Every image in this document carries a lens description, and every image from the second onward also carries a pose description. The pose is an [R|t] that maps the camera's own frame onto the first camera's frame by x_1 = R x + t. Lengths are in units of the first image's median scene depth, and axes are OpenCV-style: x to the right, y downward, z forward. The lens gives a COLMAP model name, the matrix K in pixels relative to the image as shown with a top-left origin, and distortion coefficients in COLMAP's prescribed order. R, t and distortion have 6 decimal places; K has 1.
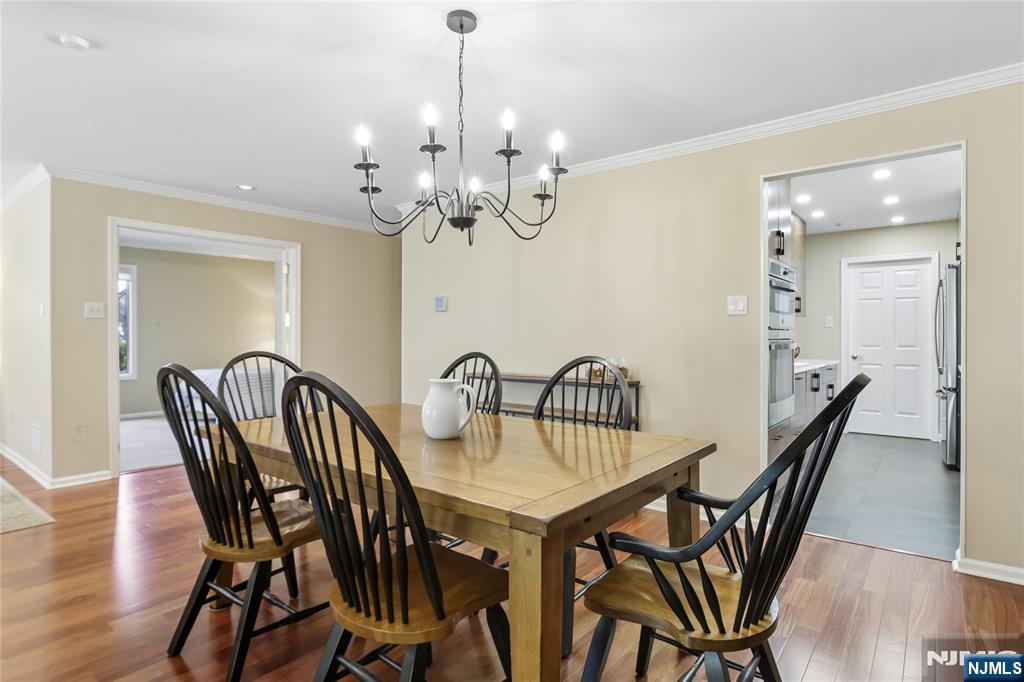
lens RADIAL K [[546.0, 0, 513.9], [0, 546.0, 336.7], [0, 0, 1]] dist [-0.019106, -0.000178]
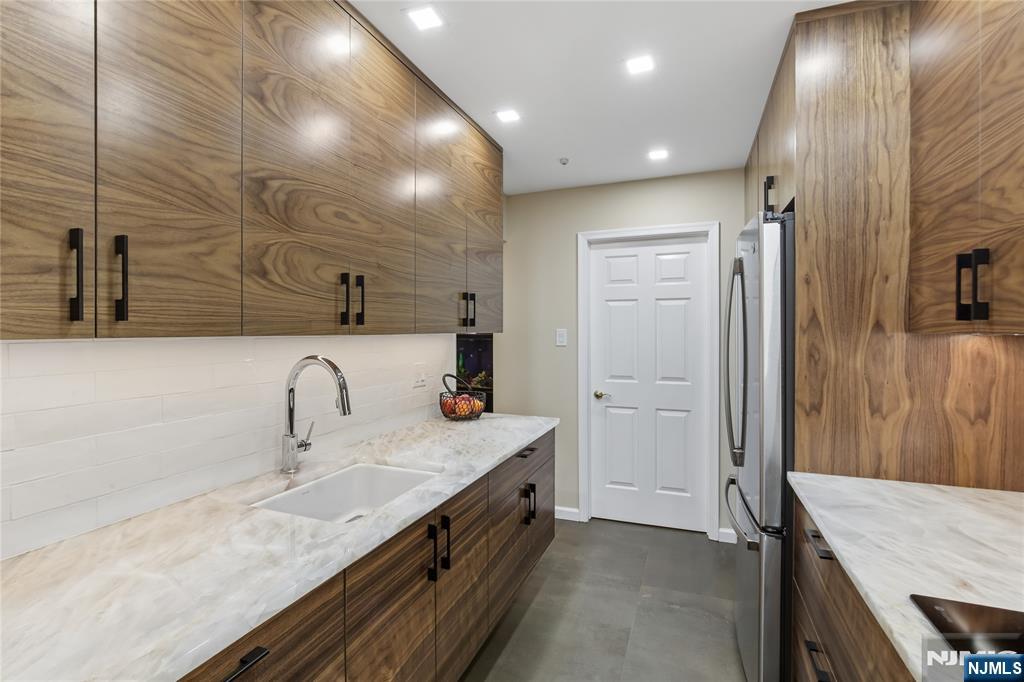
lens RADIAL K [[471.4, 0, 511.9], [0, 471.4, 333.9], [0, 0, 1]] dist [-0.020500, 0.004260]
pose [[0.956105, -0.005652, 0.292969, 0.404319], [0.004199, 0.999976, 0.005588, -0.037135], [-0.292994, -0.004113, 0.956105, 0.554834]]
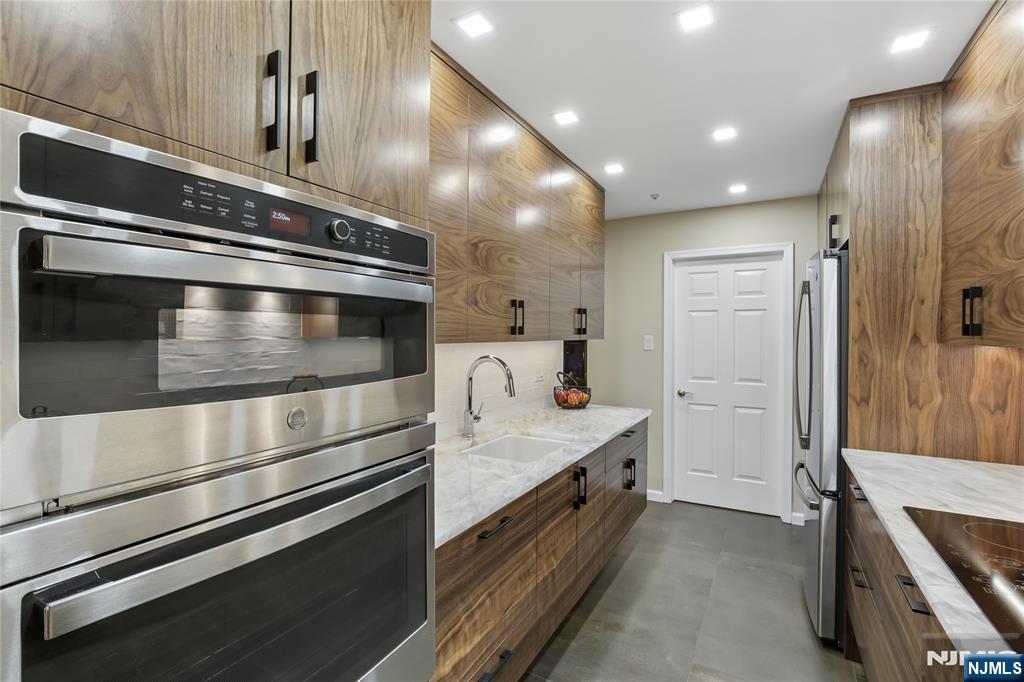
lens RADIAL K [[471.4, 0, 511.8], [0, 471.4, 336.0], [0, 0, 1]] dist [-0.020500, 0.004260]
pose [[0.987734, 0.000756, 0.156146, 0.336826], [-0.001319, 0.999993, 0.003498, -0.041095], [-0.156142, -0.003661, 0.987728, 0.461442]]
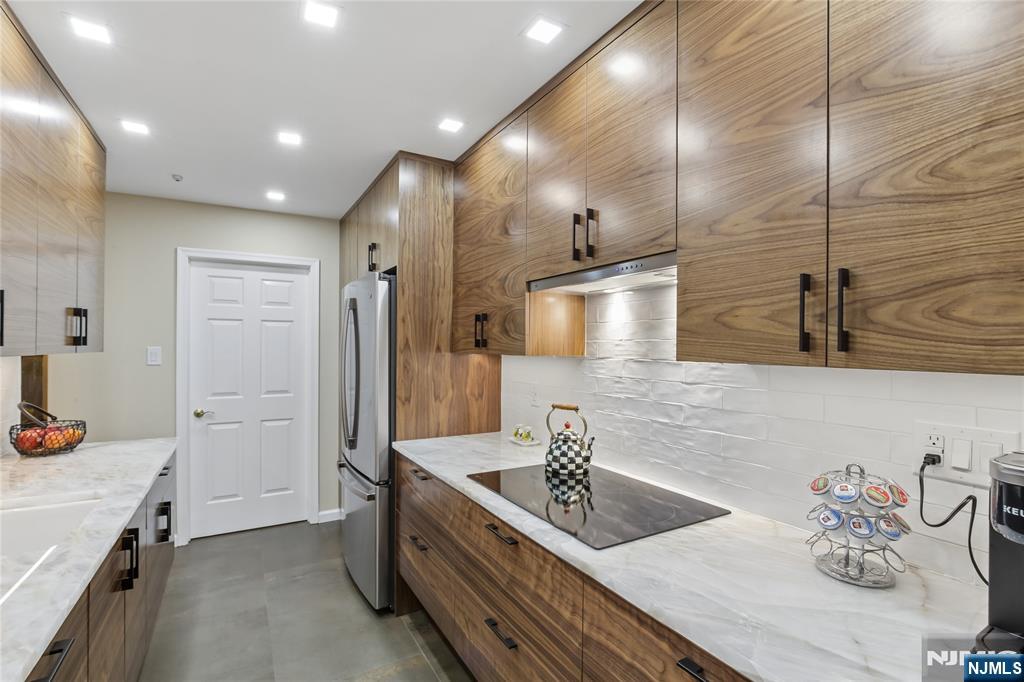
lens RADIAL K [[471.4, 0, 509.3], [0, 471.4, 348.4], [0, 0, 1]] dist [-0.020500, 0.004260]
pose [[0.369370, -0.002236, 0.929280, 0.287841], [-0.003923, 0.999984, 0.003966, -0.041376], [-0.929274, -0.005110, 0.369356, 0.515035]]
